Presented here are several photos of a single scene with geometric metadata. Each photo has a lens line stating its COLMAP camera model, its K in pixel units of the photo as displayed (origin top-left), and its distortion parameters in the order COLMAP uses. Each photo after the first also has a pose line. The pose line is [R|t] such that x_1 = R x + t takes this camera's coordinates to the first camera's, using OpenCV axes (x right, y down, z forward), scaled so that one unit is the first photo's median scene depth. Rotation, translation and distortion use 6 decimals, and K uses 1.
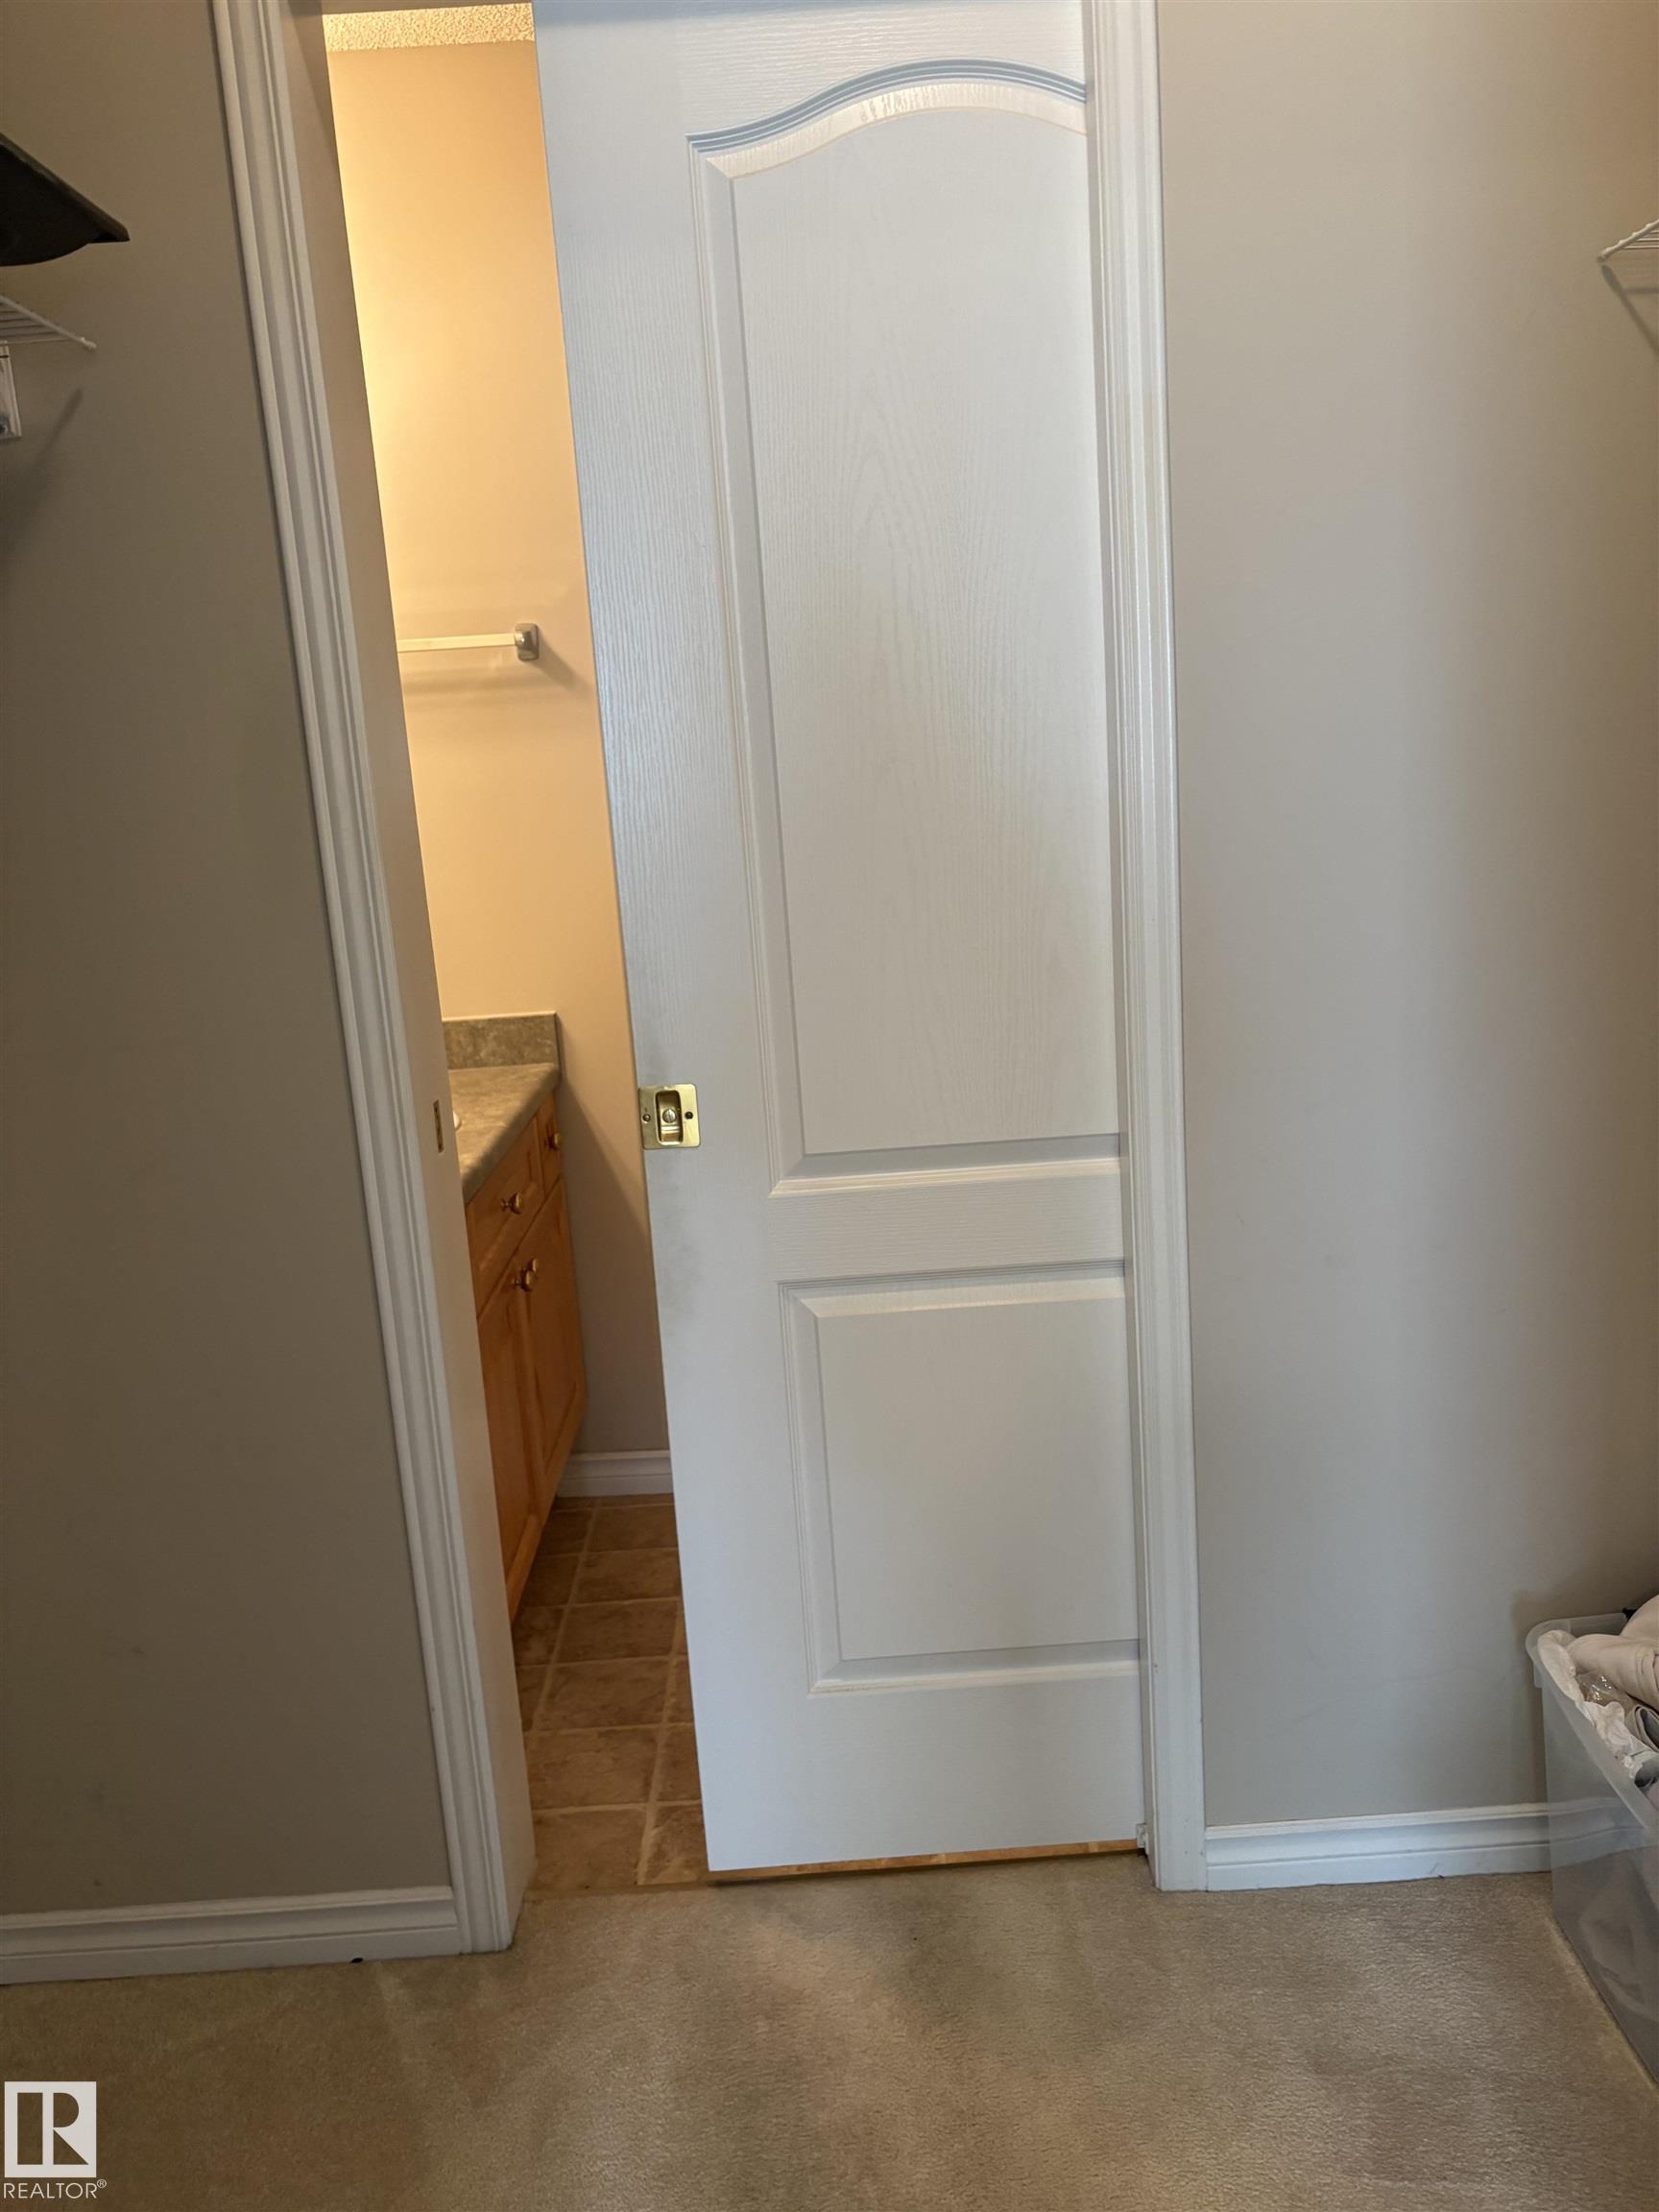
lens RADIAL K [[1668.8, 0, 831.2], [0, 1668.8, 1098.2], [0, 0, 1]] dist [0.052189, -0.058017]
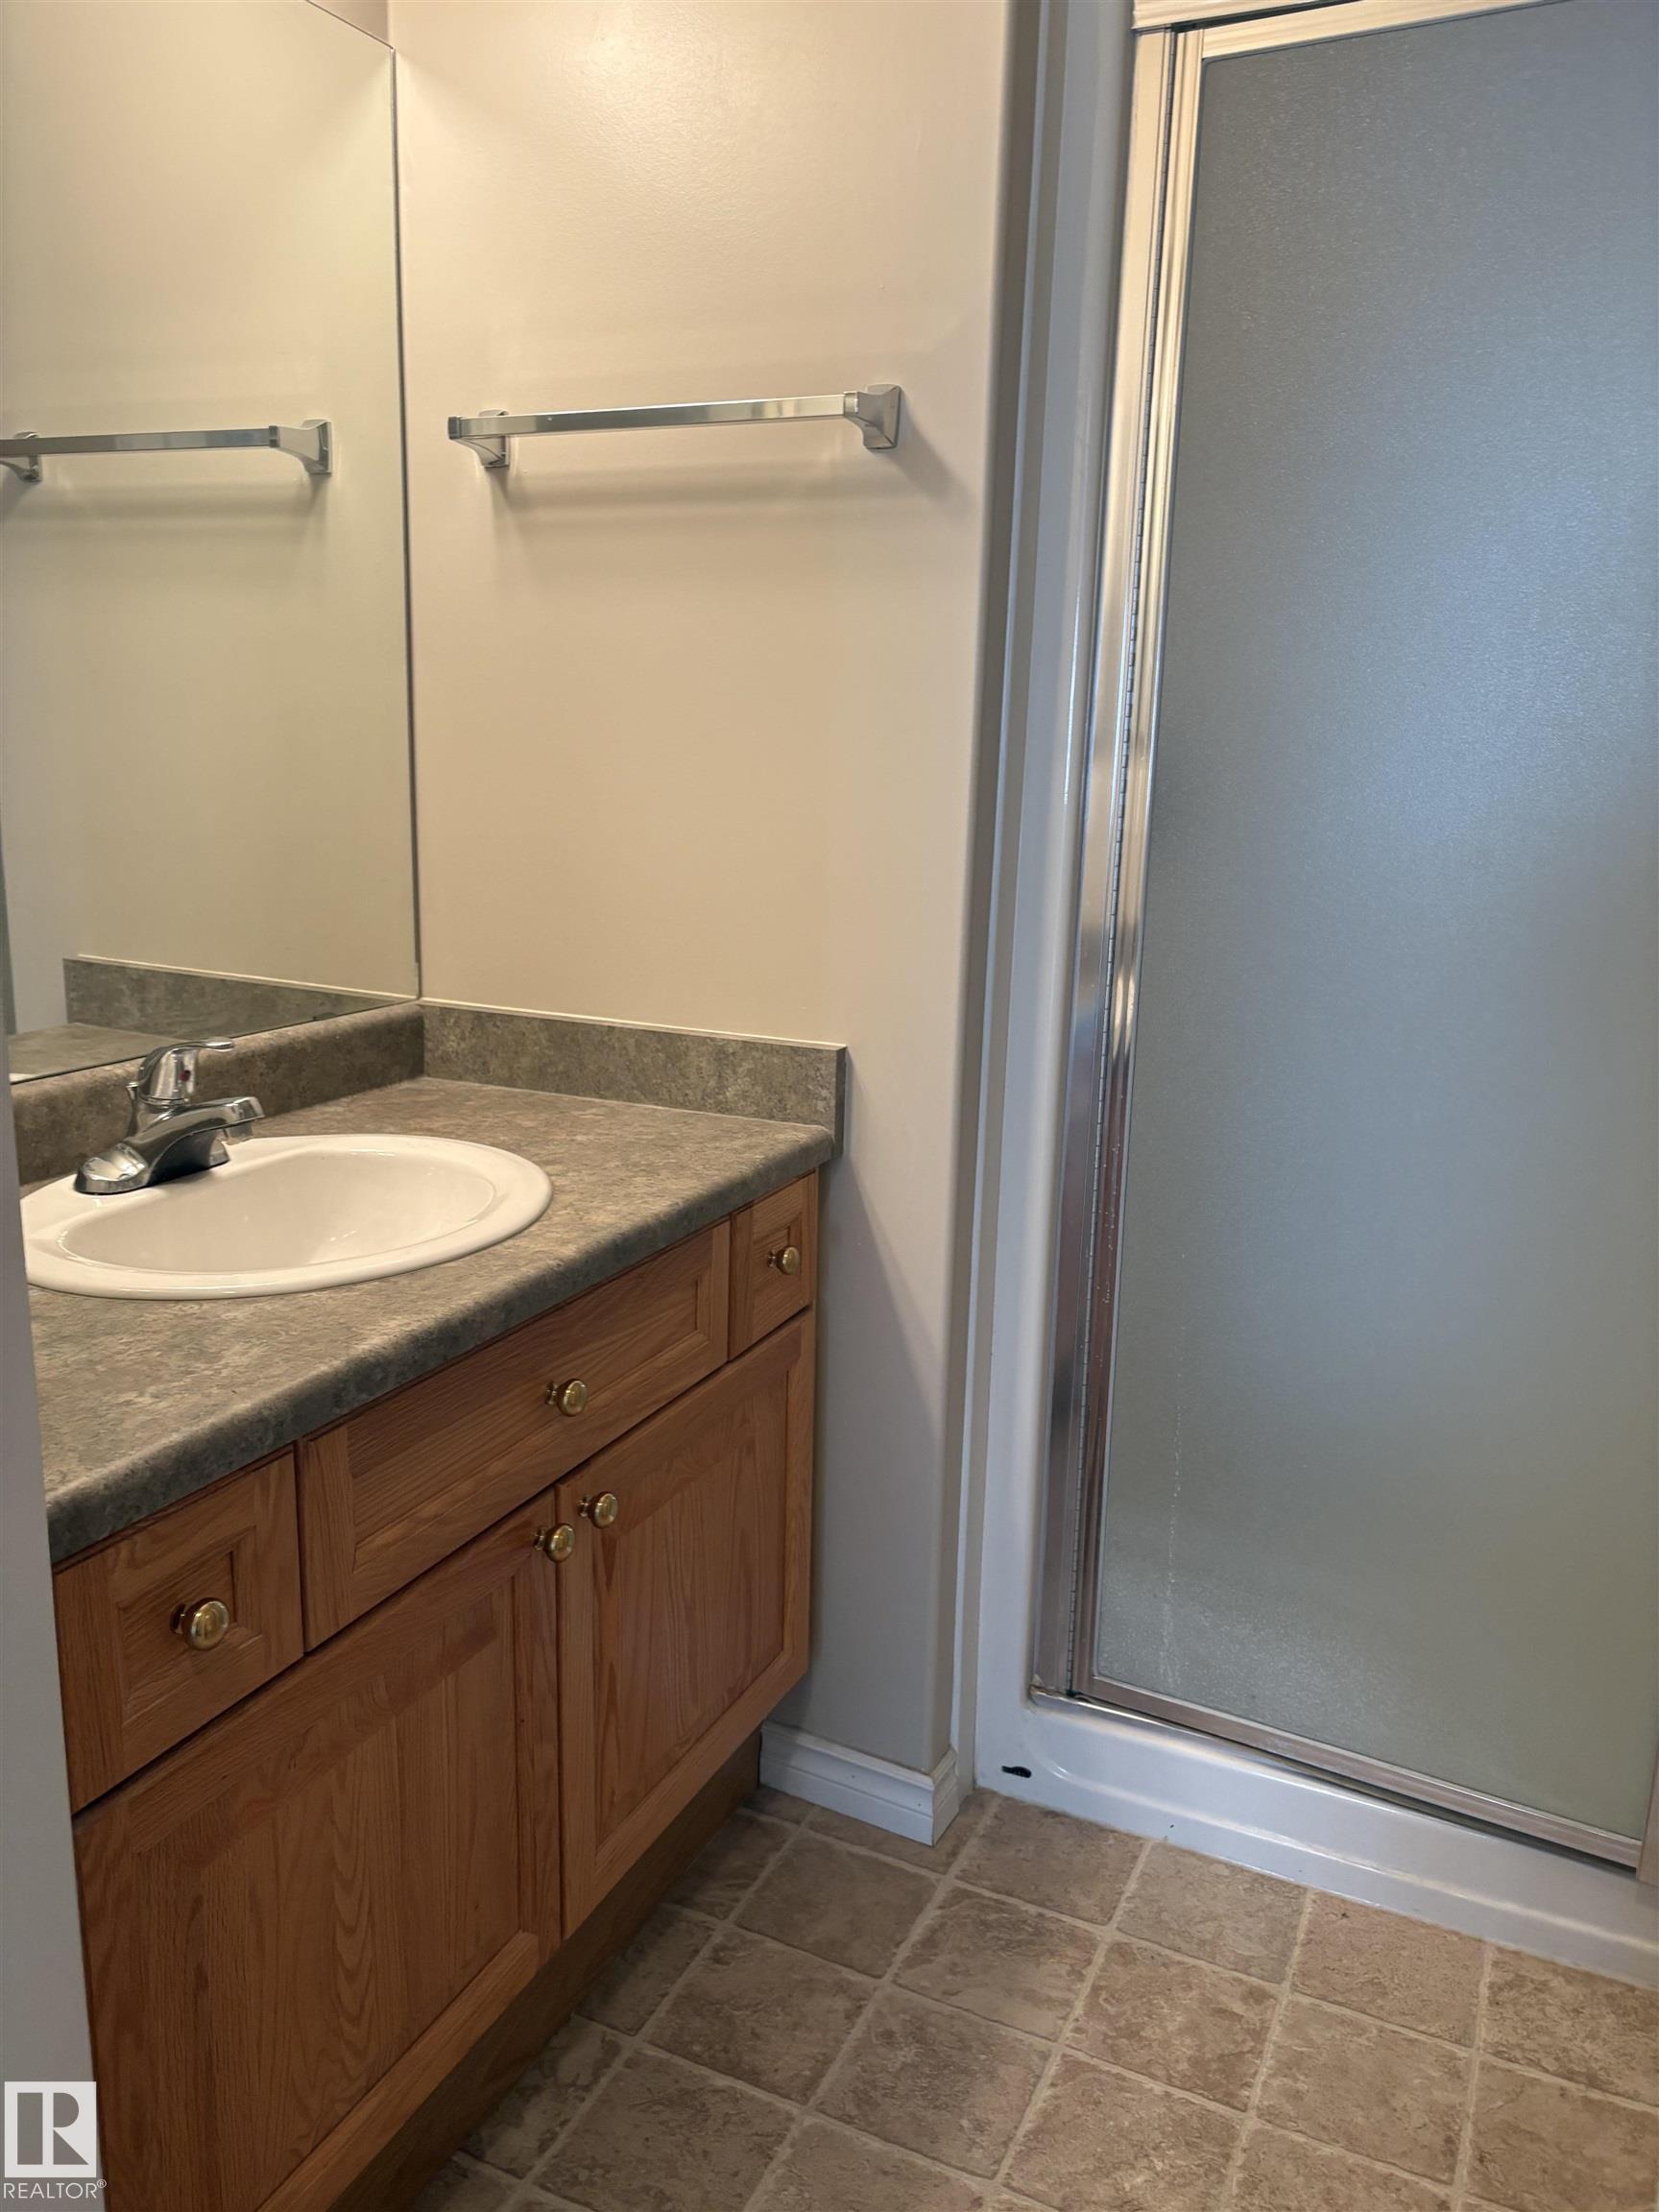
lens RADIAL K [[1668.8, 0, 833.9], [0, 1668.8, 1117.4], [0, 0, 1]] dist [0.052189, -0.058017]
pose [[0.894471, 0.180243, -0.409187, 0.085623], [-0.163366, 0.983621, 0.076163, -0.071922], [0.416213, -0.001279, 0.909266, 0.447680]]
